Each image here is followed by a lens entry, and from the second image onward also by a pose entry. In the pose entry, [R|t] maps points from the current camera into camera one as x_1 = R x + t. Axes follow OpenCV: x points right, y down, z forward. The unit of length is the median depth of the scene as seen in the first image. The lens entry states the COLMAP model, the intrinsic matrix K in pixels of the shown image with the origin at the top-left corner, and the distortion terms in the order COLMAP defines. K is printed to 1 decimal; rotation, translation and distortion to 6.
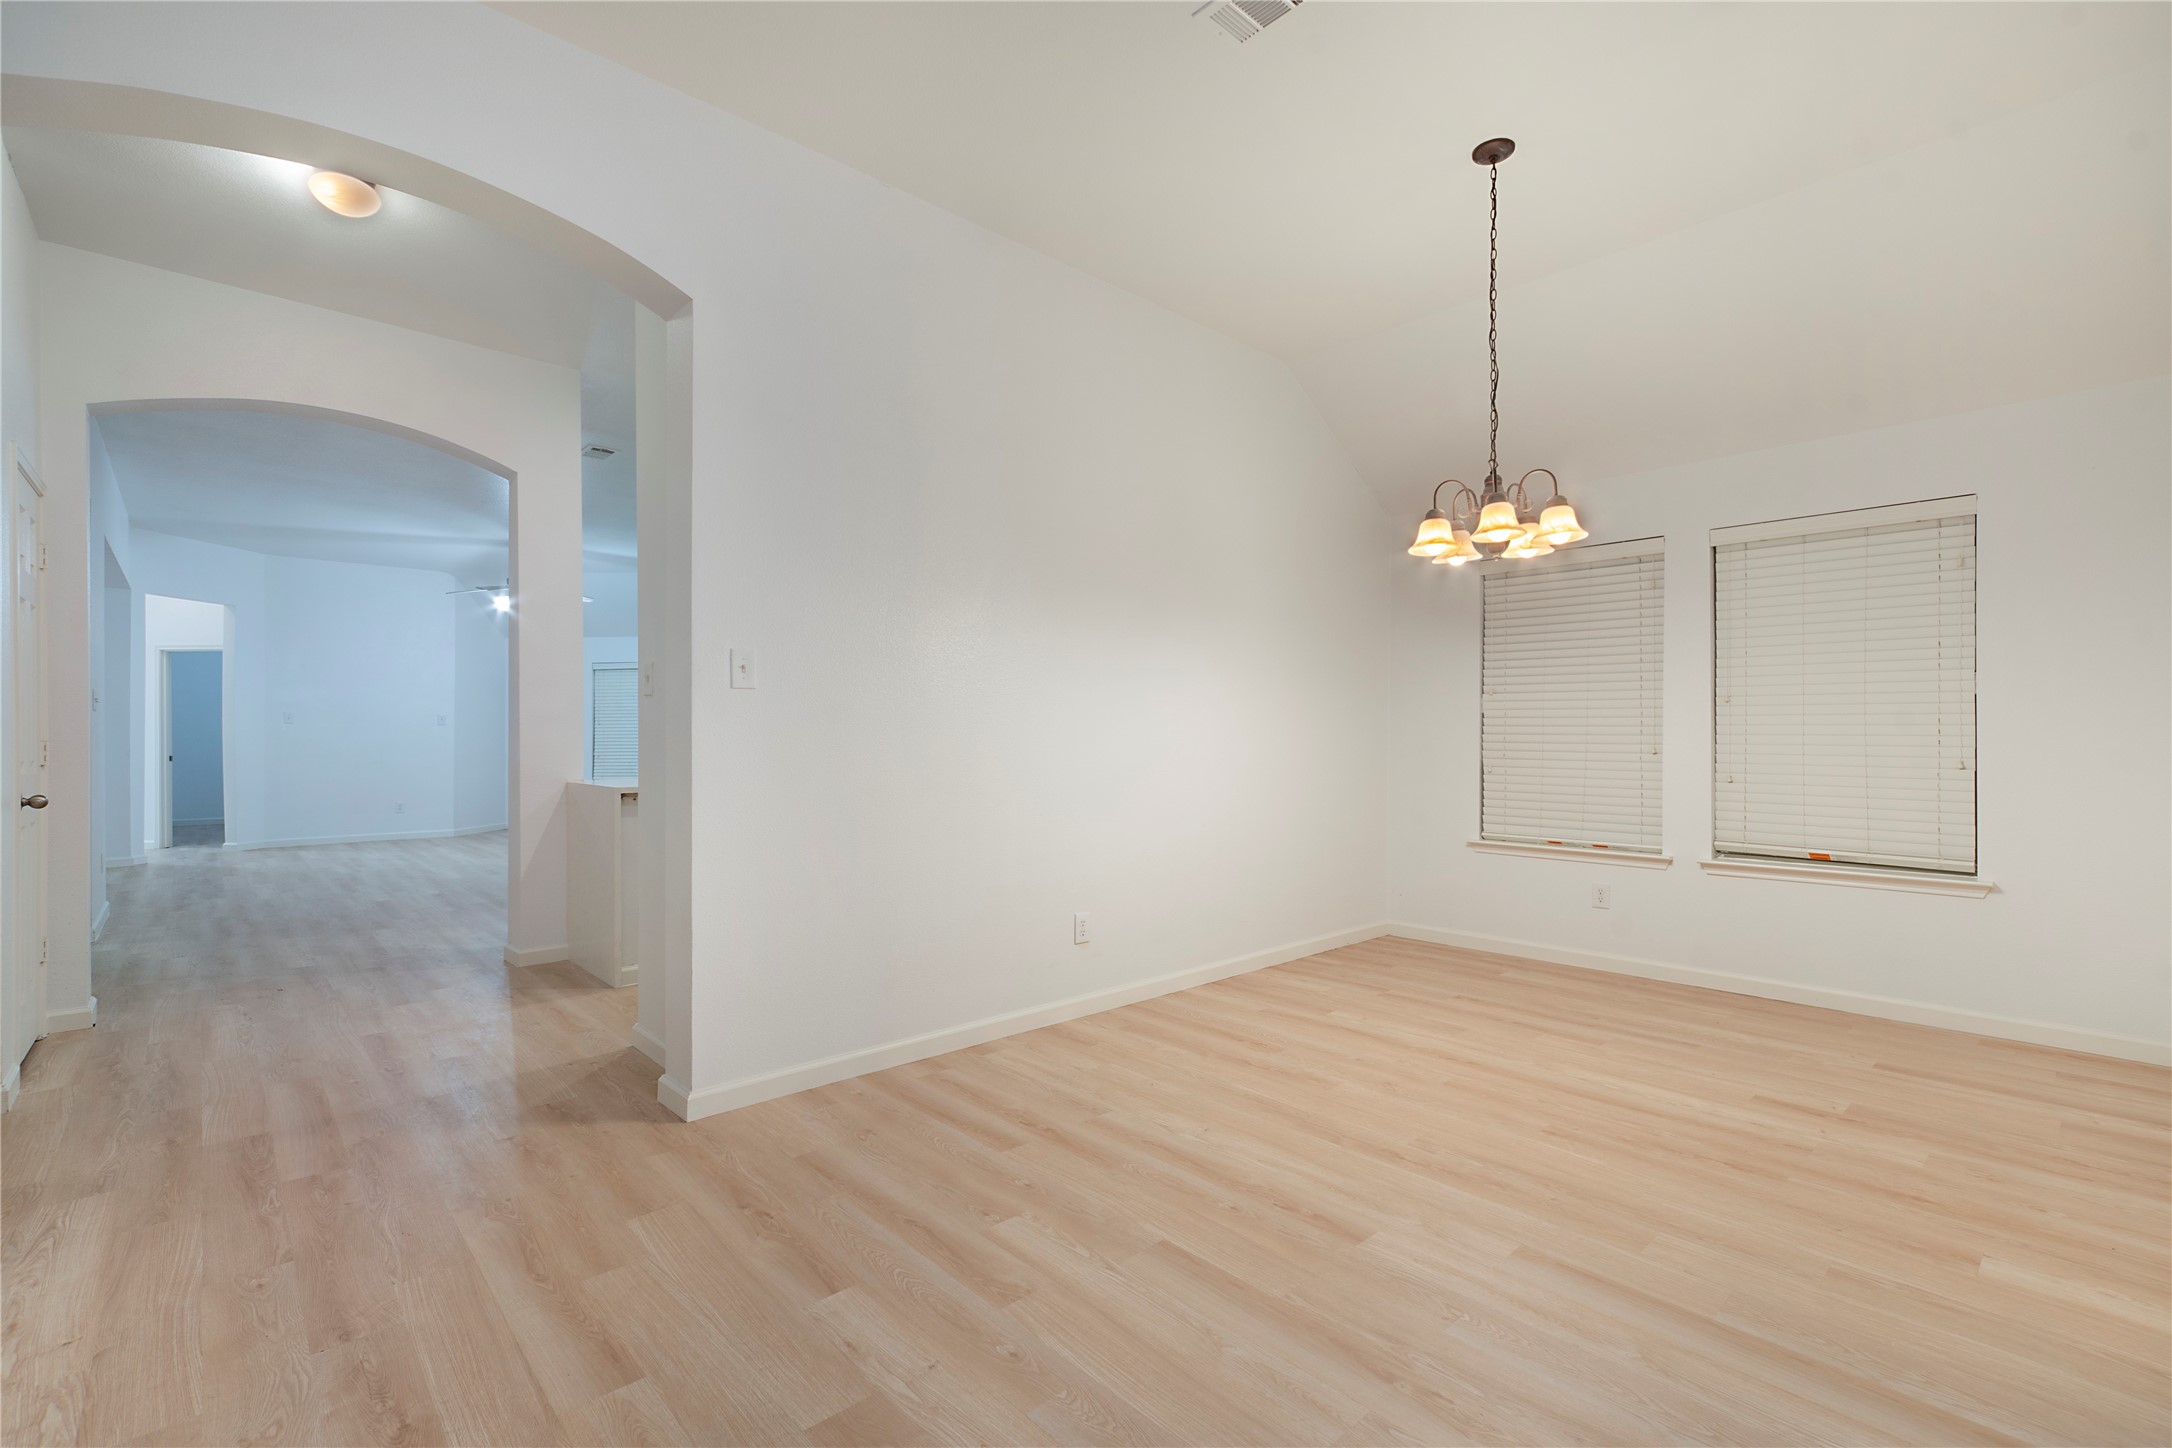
lens RADIAL K [[952.4, 0, 1094.6], [0, 952.4, 742.2], [0, 0, 1]] dist [0.008586, -0.000371]
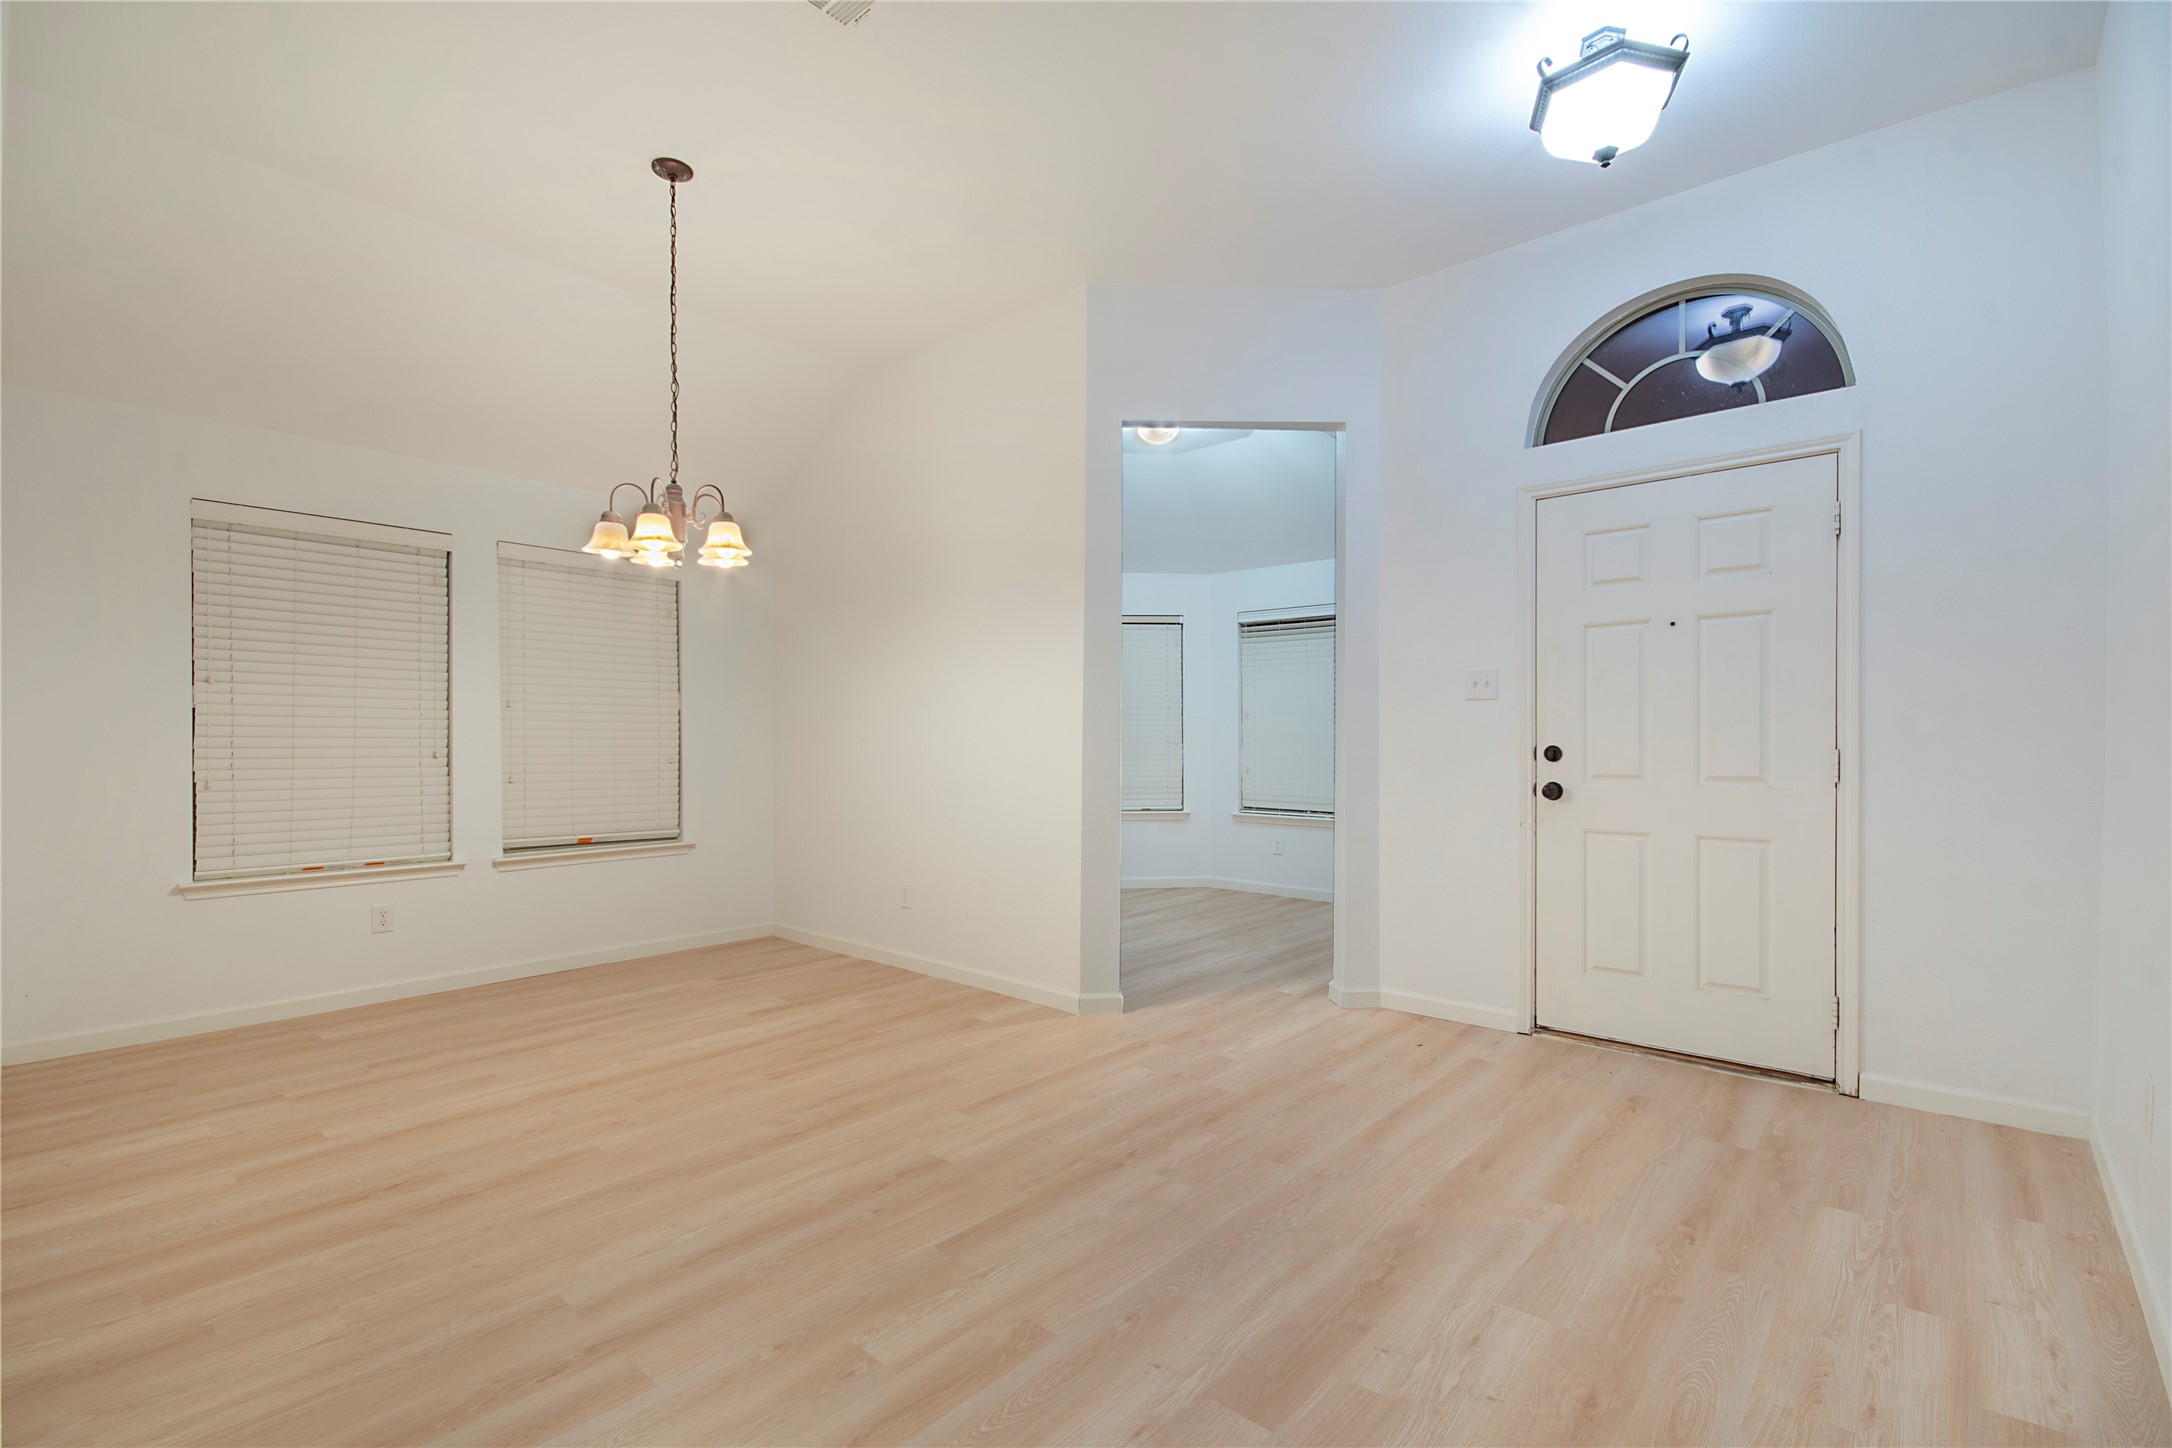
lens RADIAL K [[952.4, 0, 1094.6], [0, 952.4, 742.2], [0, 0, 1]] dist [0.008586, -0.000371]
pose [[-0.090756, -0.002924, 0.995869, -0.534836], [0.008737, 0.999955, 0.003732, -0.001600], [-0.995835, 0.009040, -0.090727, 0.531649]]
